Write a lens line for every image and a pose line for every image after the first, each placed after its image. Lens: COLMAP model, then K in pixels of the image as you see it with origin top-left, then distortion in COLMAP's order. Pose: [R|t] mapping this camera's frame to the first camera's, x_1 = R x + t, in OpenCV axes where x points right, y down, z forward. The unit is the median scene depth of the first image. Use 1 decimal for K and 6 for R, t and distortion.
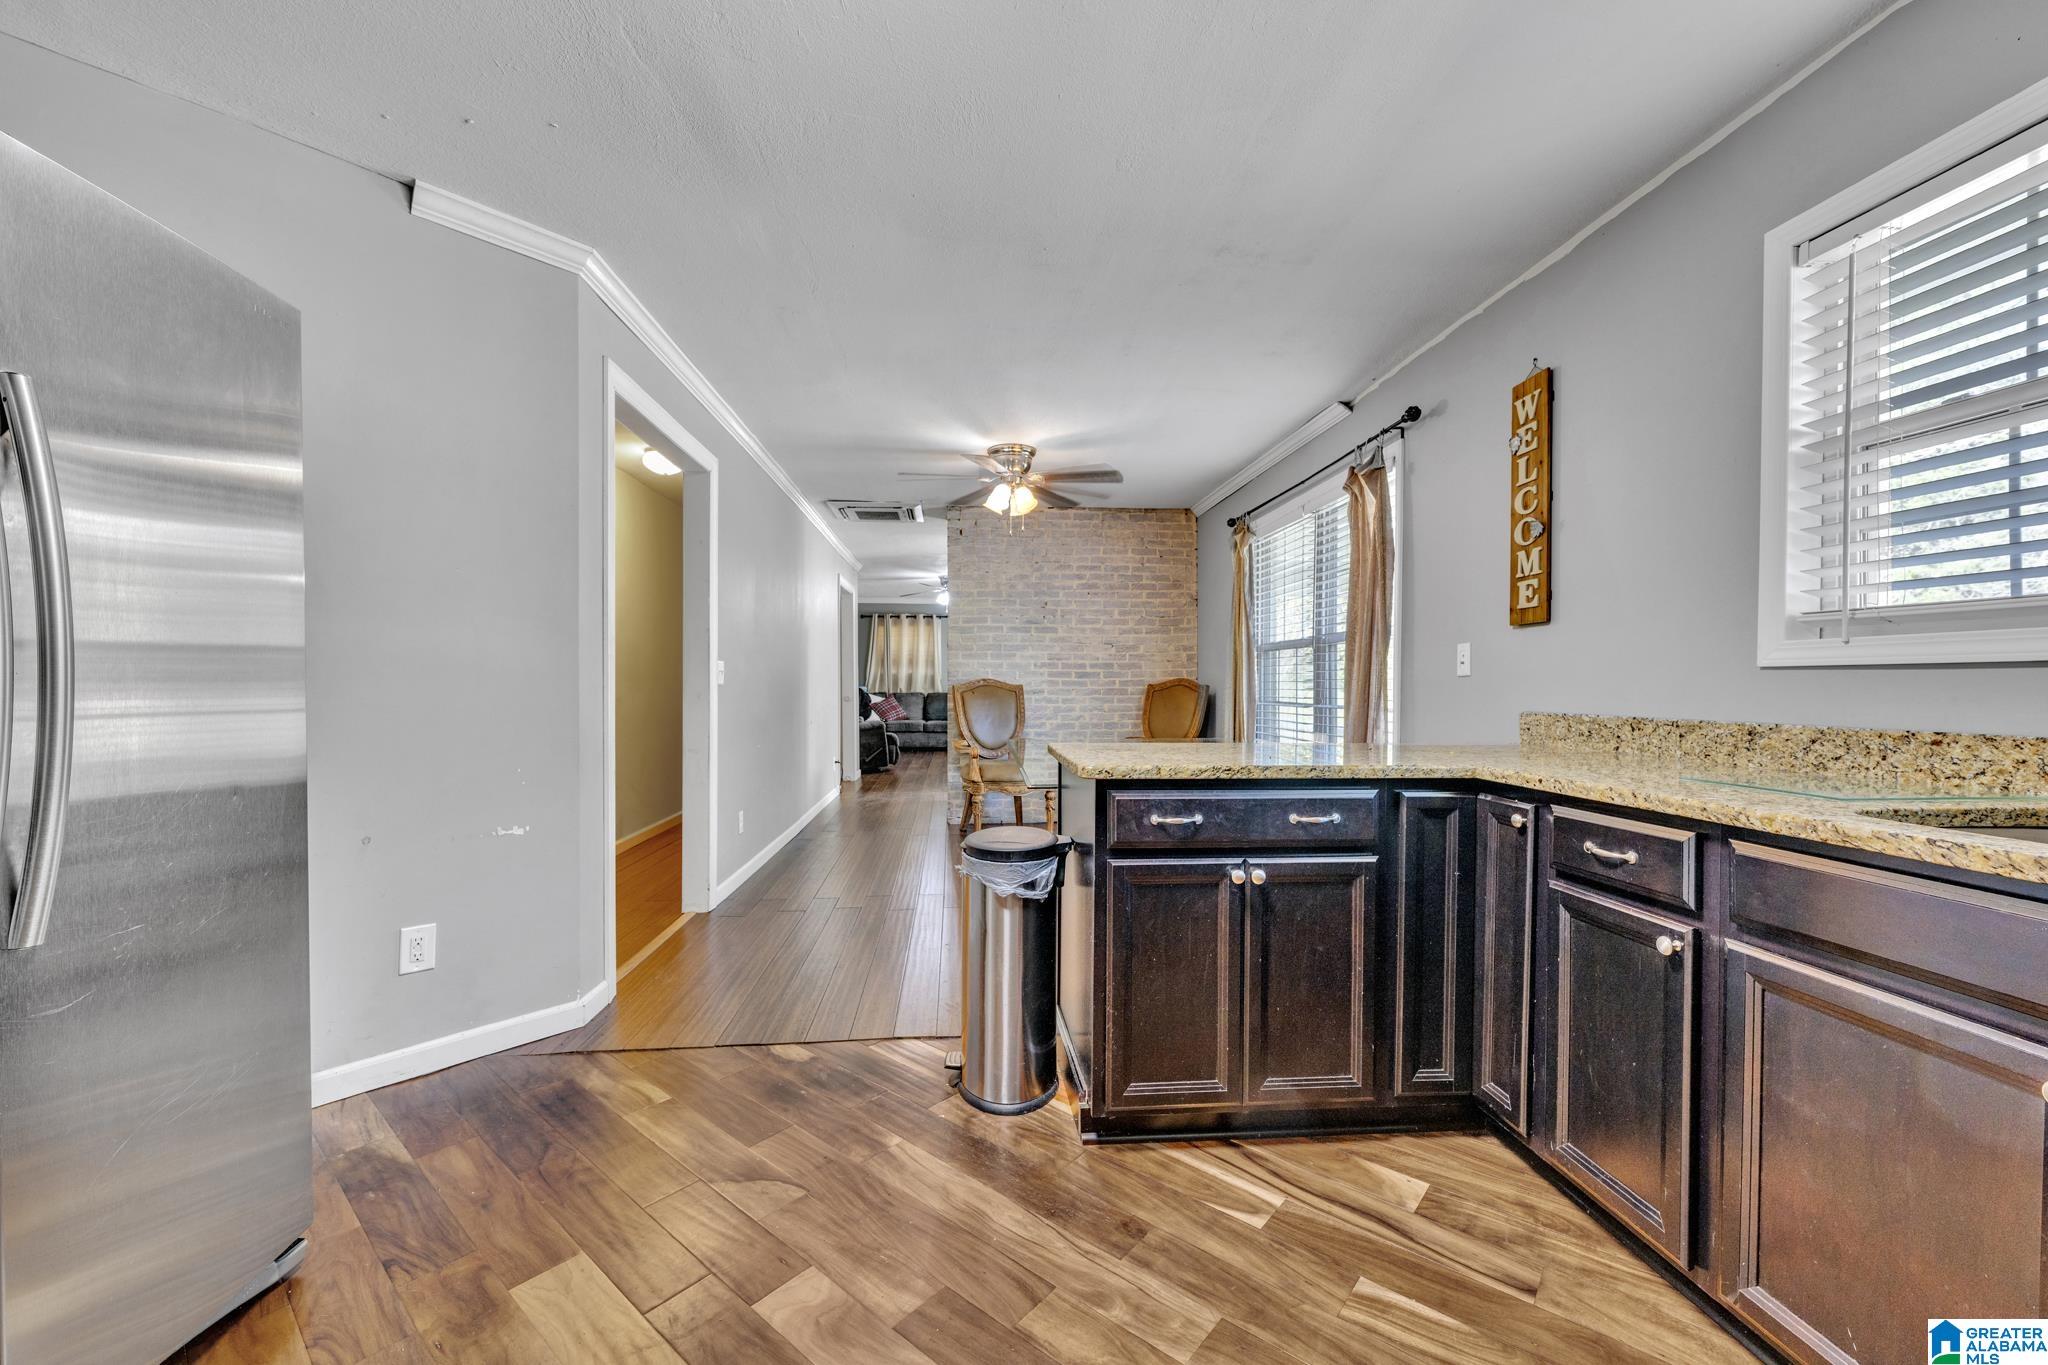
lens RADIAL K [[775.6, 0, 1025.8], [0, 775.6, 684.1], [0, 0, 1]] dist [0.000290, 0.000029]
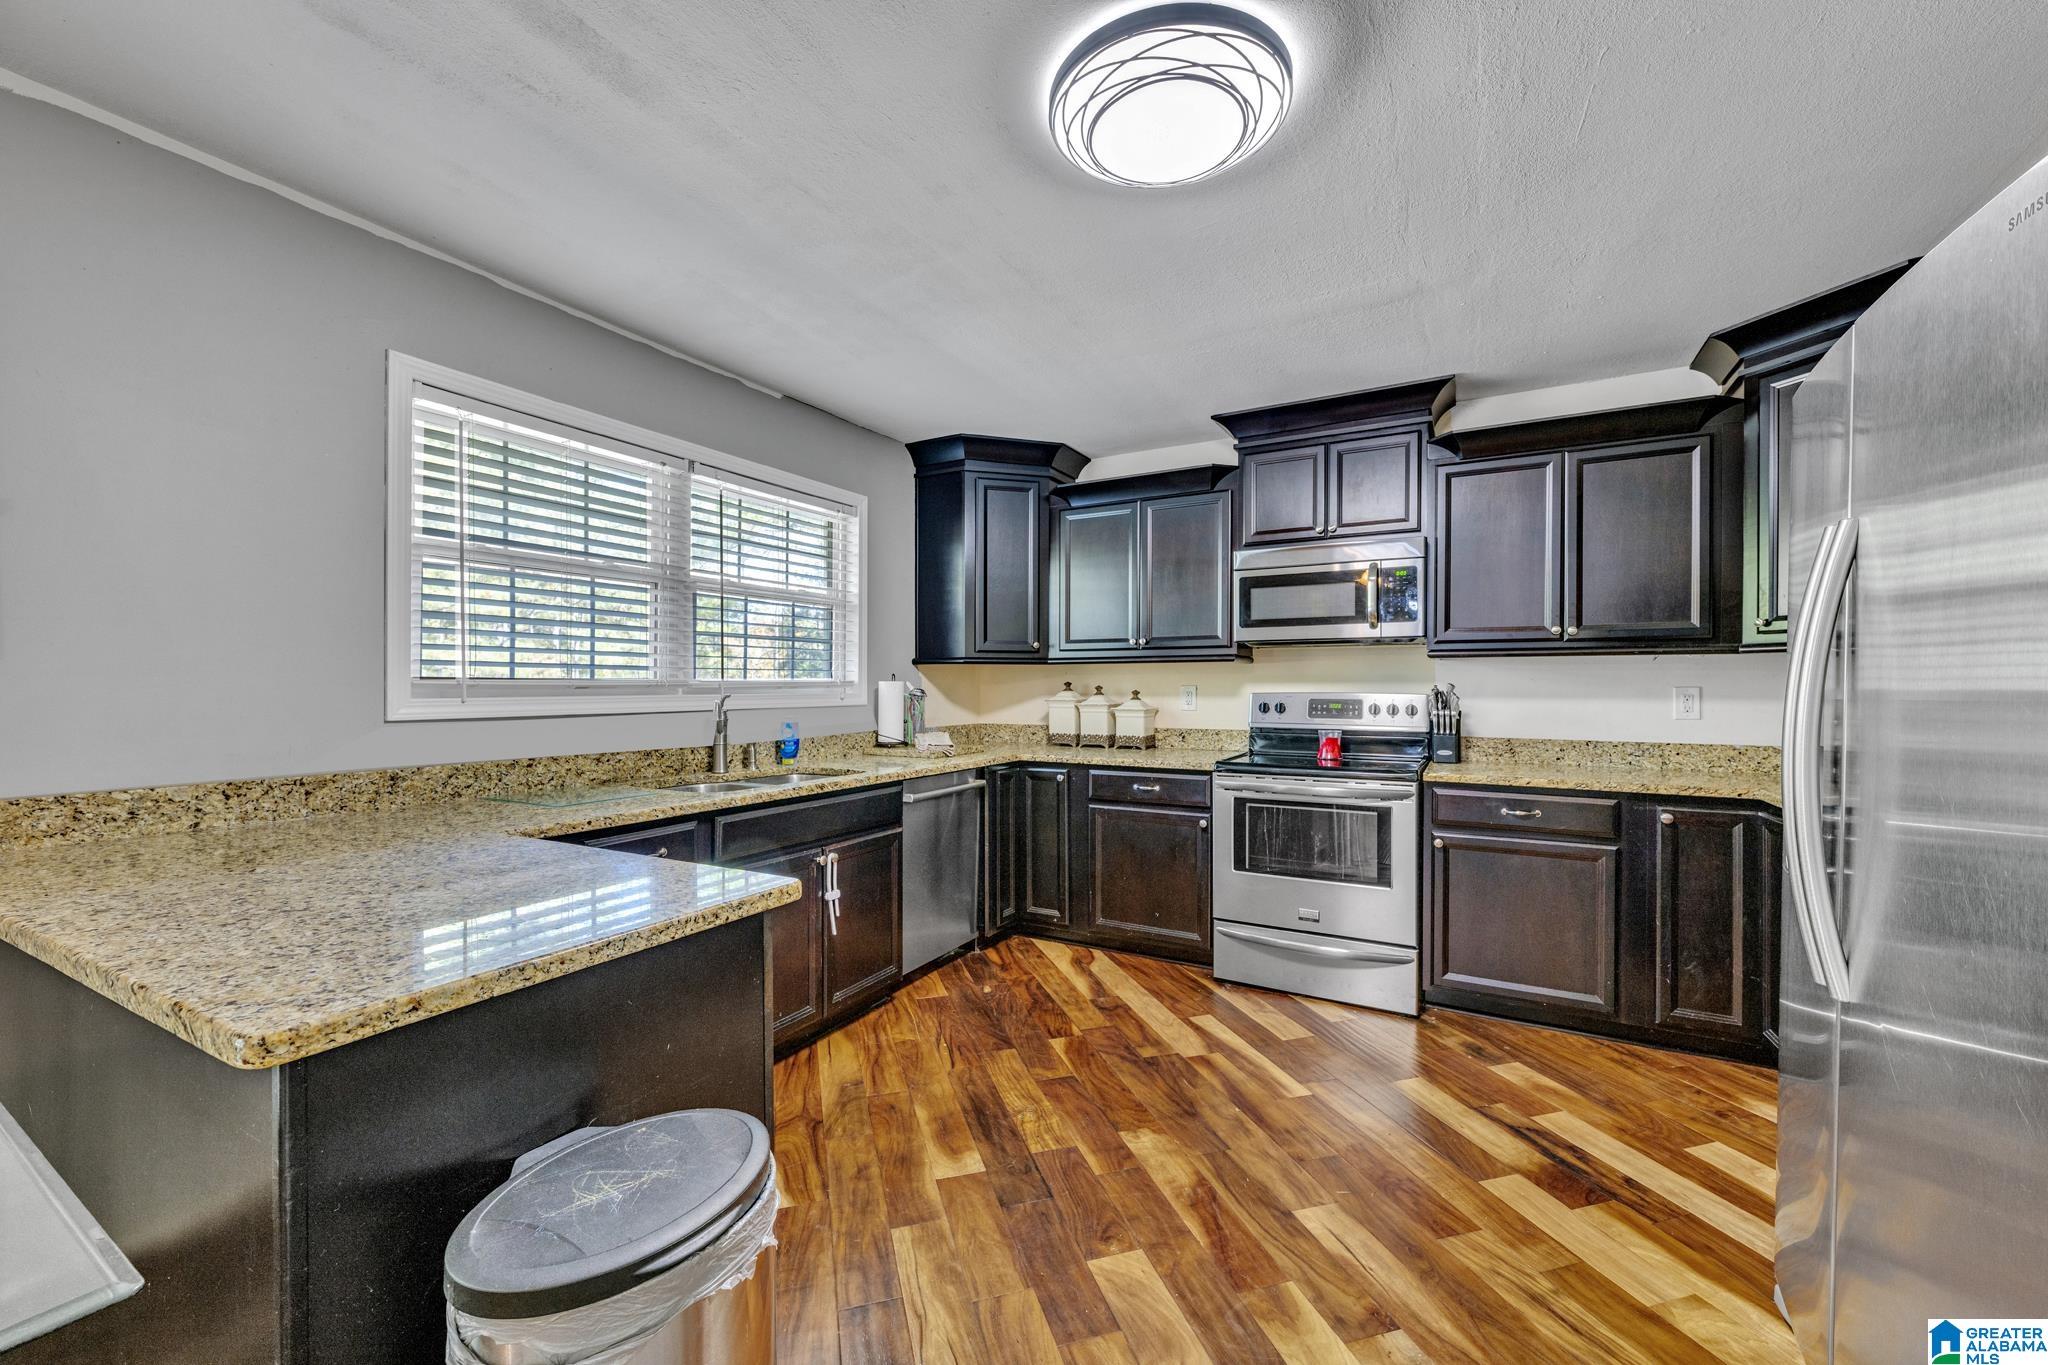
lens RADIAL K [[775.6, 0, 1025.4], [0, 775.6, 693.2], [0, 0, 1]] dist [0.000290, 0.000029]
pose [[-0.828176, -0.006695, 0.560428, -0.495544], [-0.001602, 0.999953, 0.009579, -0.077572], [-0.560465, 0.007035, -0.828148, 1.455006]]
